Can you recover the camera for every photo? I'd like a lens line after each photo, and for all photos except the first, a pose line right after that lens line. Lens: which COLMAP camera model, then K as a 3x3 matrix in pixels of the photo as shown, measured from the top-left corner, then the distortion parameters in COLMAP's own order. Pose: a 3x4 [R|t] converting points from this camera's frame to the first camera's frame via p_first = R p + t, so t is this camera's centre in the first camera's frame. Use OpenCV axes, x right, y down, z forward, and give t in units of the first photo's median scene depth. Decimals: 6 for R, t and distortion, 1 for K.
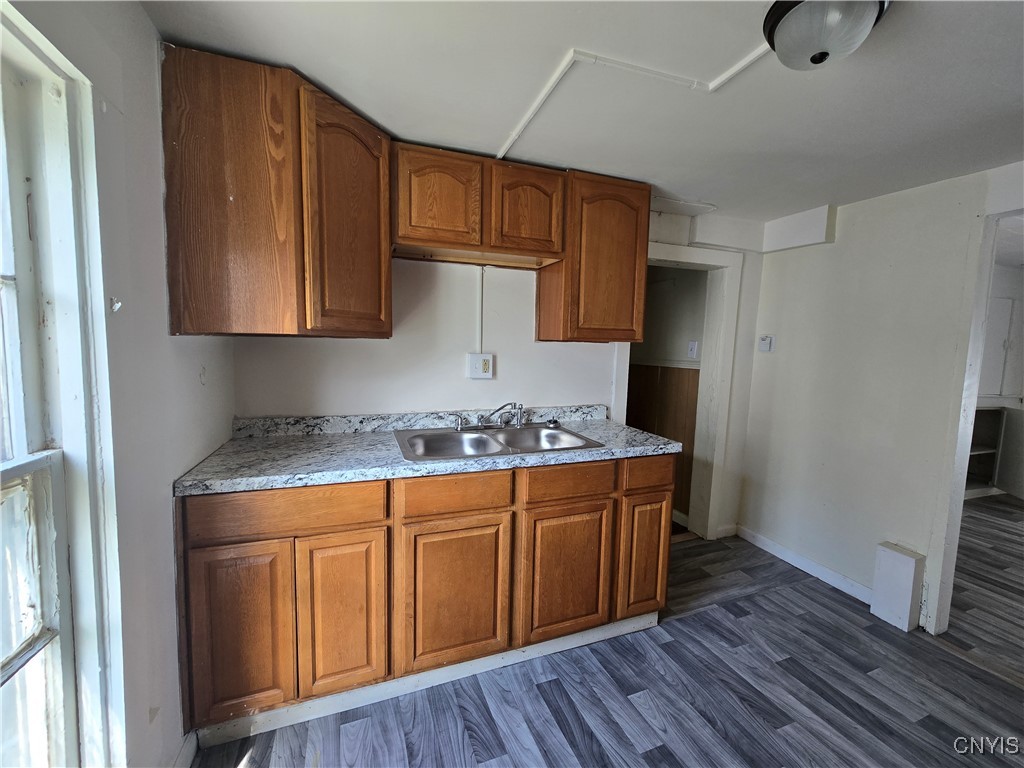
lens RADIAL K [[419.7, 0, 515.6], [0, 419.7, 382.4], [0, 0, 1]] dist [0.000402, 0.000655]
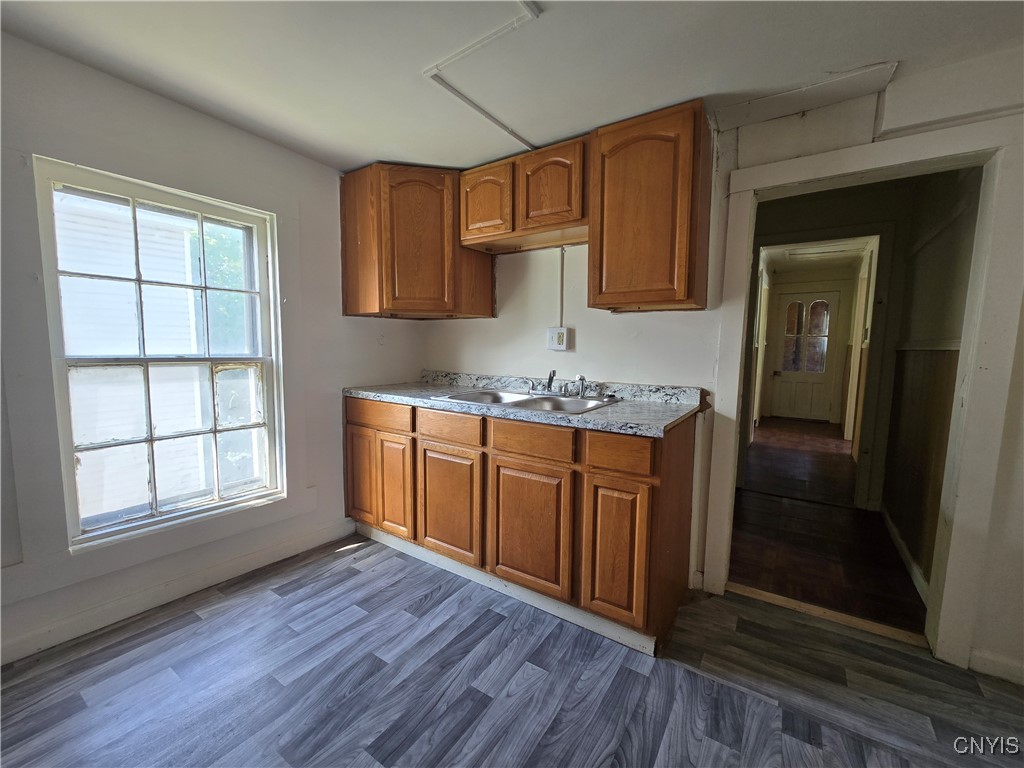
lens RADIAL K [[419.7, 0, 515.6], [0, 419.7, 382.4], [0, 0, 1]] dist [0.000402, 0.000655]
pose [[0.576724, 0.061734, -0.814603, 0.903847], [-0.073891, 0.996995, 0.023243, 0.068290], [0.813590, 0.046787, 0.579553, 0.338877]]
